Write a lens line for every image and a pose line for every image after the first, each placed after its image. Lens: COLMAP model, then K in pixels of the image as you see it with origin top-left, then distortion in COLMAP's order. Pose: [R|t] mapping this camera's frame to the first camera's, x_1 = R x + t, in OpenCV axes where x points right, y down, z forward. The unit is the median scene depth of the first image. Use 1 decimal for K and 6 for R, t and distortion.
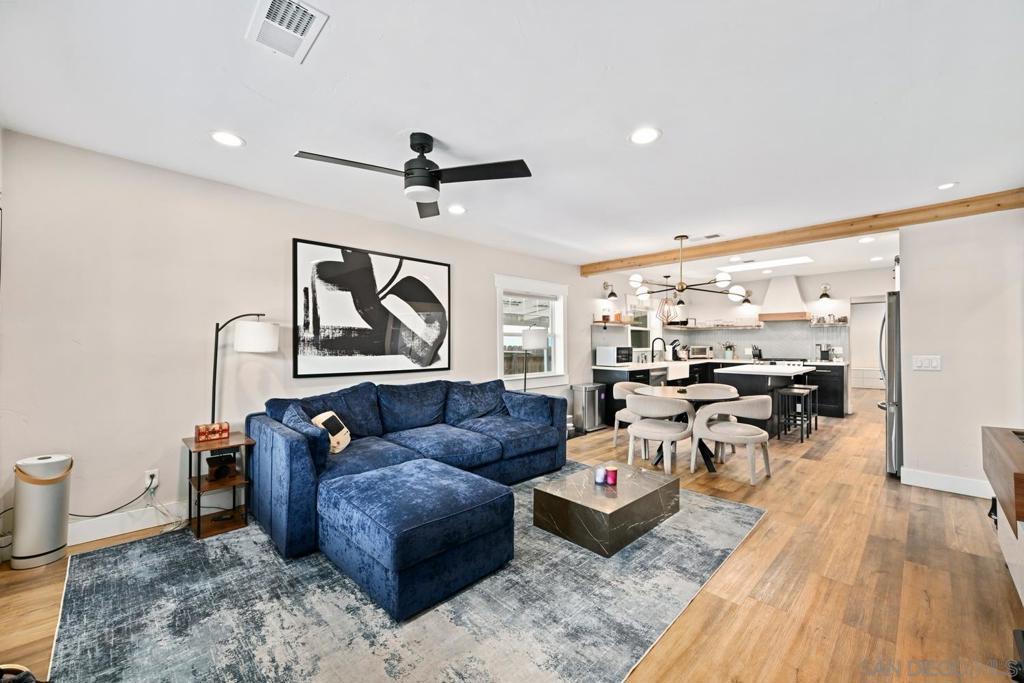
lens RADIAL K [[399.9, 0, 516.3], [0, 399.9, 343.7], [0, 0, 1]] dist [0.000857, -0.000169]
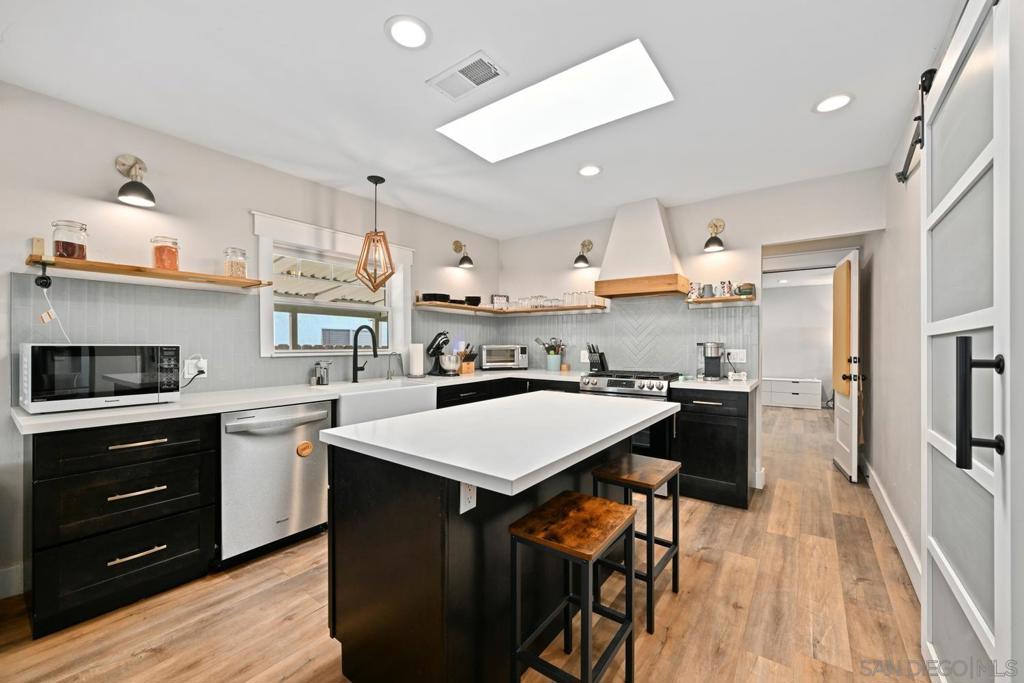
lens RADIAL K [[399.9, 0, 516.3], [0, 399.9, 343.7], [0, 0, 1]] dist [0.000857, -0.000169]
pose [[0.986246, 0.006203, 0.165171, 0.438348], [-0.006100, 0.999981, -0.001131, 0.004327], [-0.165174, 0.000108, 0.986264, 0.540690]]
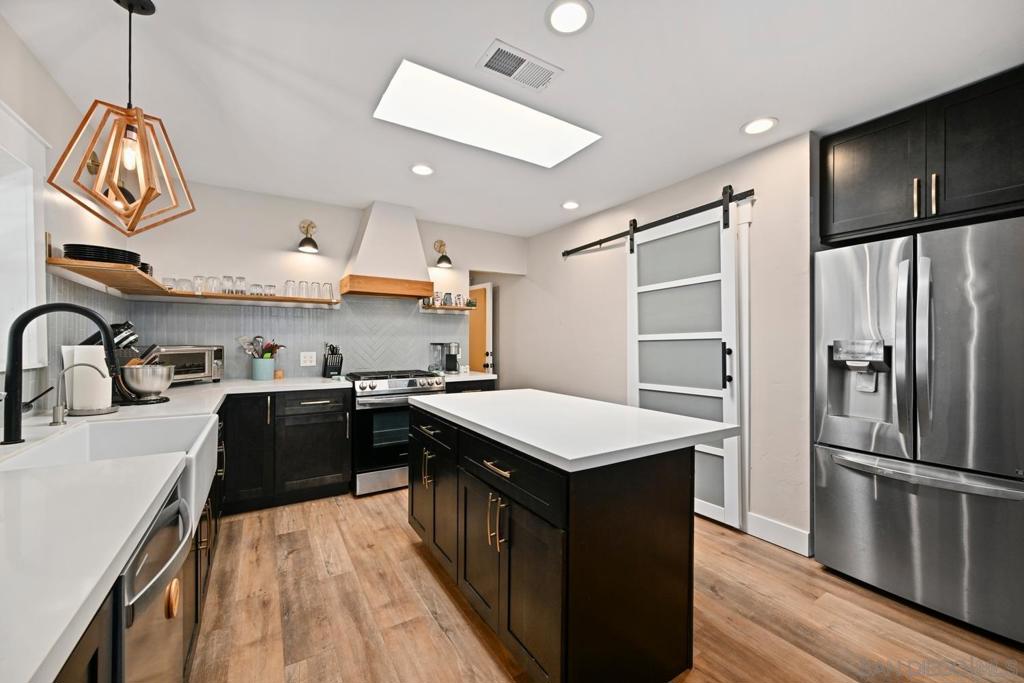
lens RADIAL K [[399.9, 0, 516.3], [0, 399.9, 343.7], [0, 0, 1]] dist [0.000857, -0.000169]
pose [[0.205312, 0.002881, 0.978692, 0.213814], [-0.001103, 0.999996, -0.002712, 0.003801], [-0.978696, -0.000523, 0.205314, 0.744873]]
